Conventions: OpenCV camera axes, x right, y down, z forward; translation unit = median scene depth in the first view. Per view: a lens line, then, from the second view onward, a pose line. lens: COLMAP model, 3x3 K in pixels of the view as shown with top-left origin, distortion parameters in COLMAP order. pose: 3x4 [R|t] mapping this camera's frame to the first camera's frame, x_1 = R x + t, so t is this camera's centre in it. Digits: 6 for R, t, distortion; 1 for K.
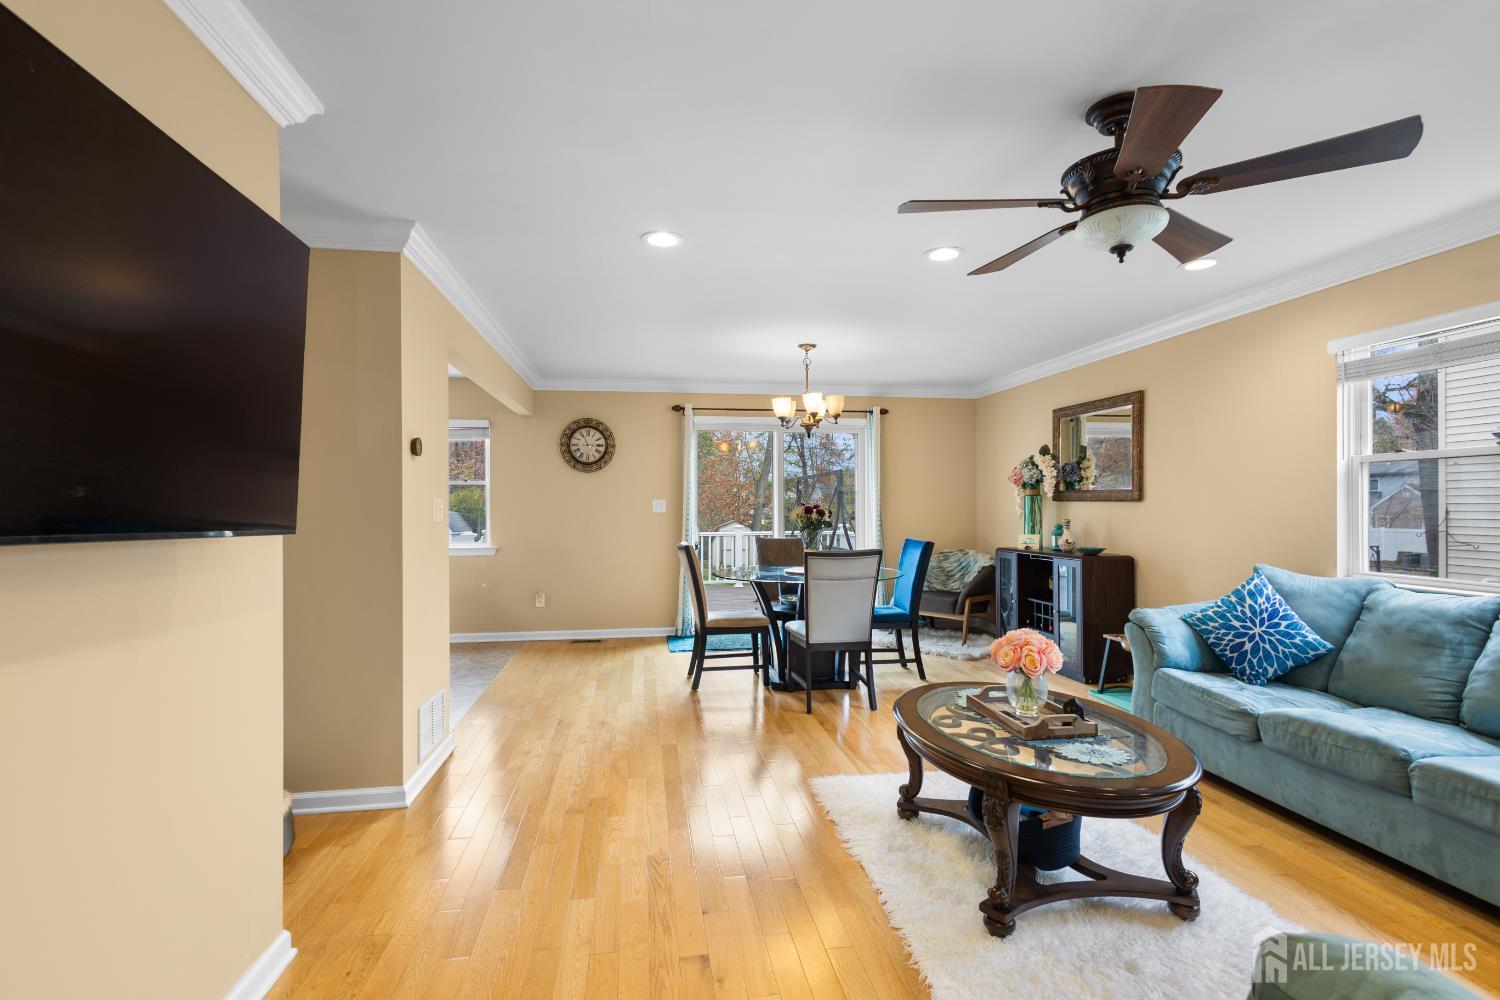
lens RADIAL K [[705.2, 0, 745.5], [0, 705.2, 504.9], [0, 0, 1]] dist [0.000210, -0.000064]
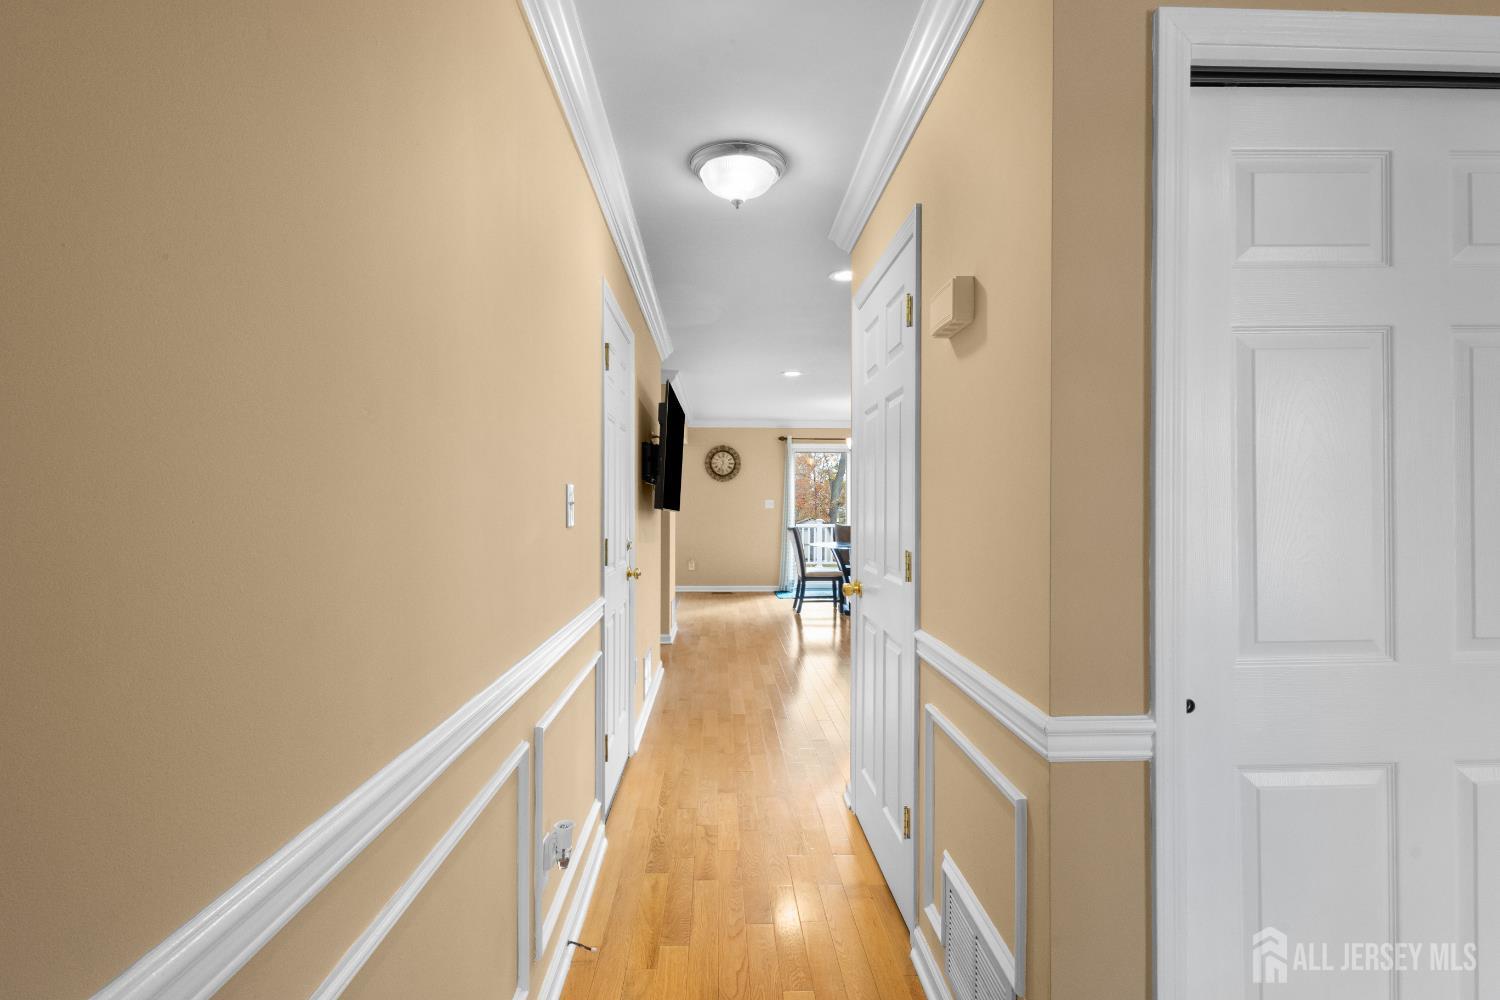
lens RADIAL K [[705.2, 0, 745.5], [0, 705.2, 504.9], [0, 0, 1]] dist [0.000210, -0.000064]
pose [[0.994339, 0.004725, -0.106146, -0.015717], [-0.004581, 0.999988, 0.001597, 0.001613], [0.106152, -0.001101, 0.994349, -0.527952]]
